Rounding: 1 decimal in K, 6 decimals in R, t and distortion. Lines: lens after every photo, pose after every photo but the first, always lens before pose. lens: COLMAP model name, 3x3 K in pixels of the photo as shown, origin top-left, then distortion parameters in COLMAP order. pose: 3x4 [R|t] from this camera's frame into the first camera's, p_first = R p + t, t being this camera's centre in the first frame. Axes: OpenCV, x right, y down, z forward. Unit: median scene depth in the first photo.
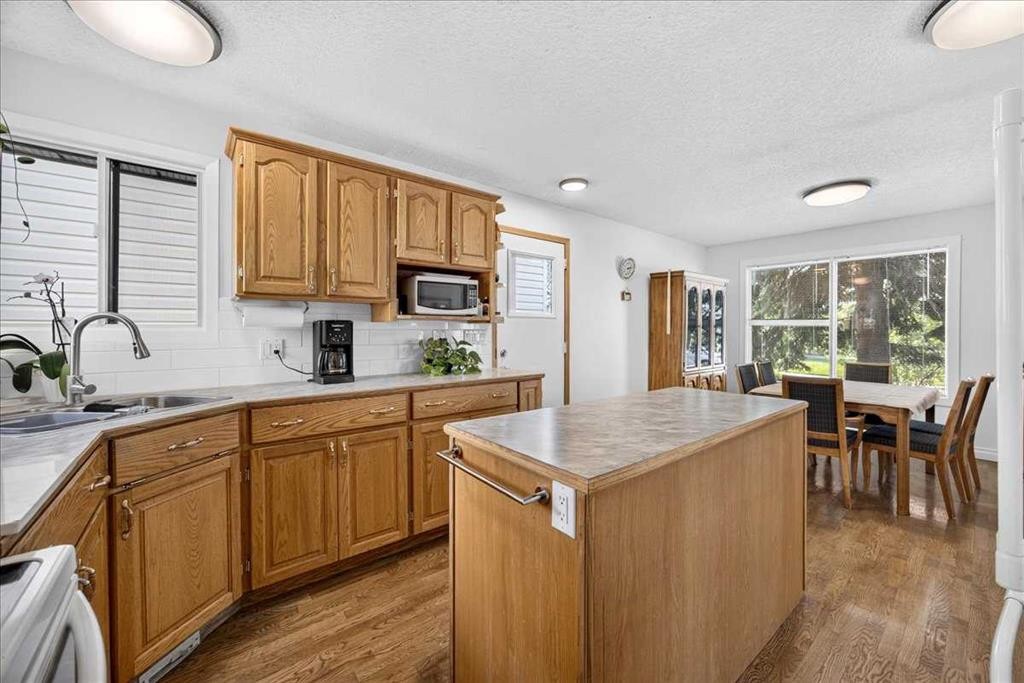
lens RADIAL K [[404.4, 0, 516.7], [0, 404.4, 327.0], [0, 0, 1]] dist [-0.001867, -0.000015]
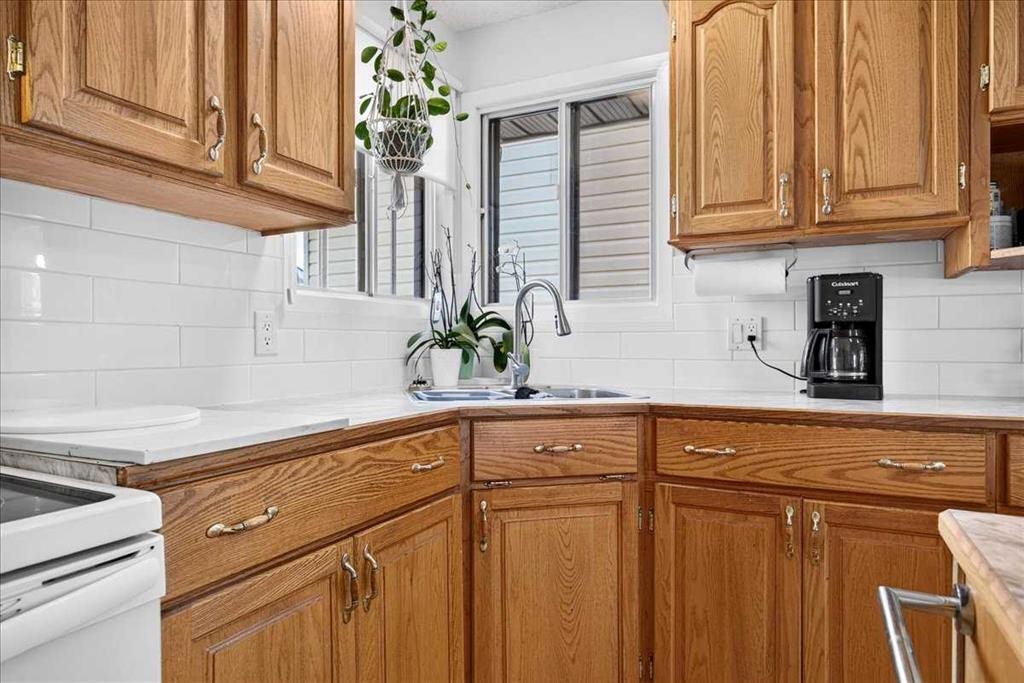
lens RADIAL K [[605.6, 0, 512.0], [0, 605.6, 341.5], [0, 0, 1]] dist [-0.001260, -0.001259]
pose [[0.417165, -0.004263, -0.908821, 0.071371], [0.002941, 0.999990, -0.003341, 0.074021], [0.908826, -0.001279, 0.417174, 0.335472]]
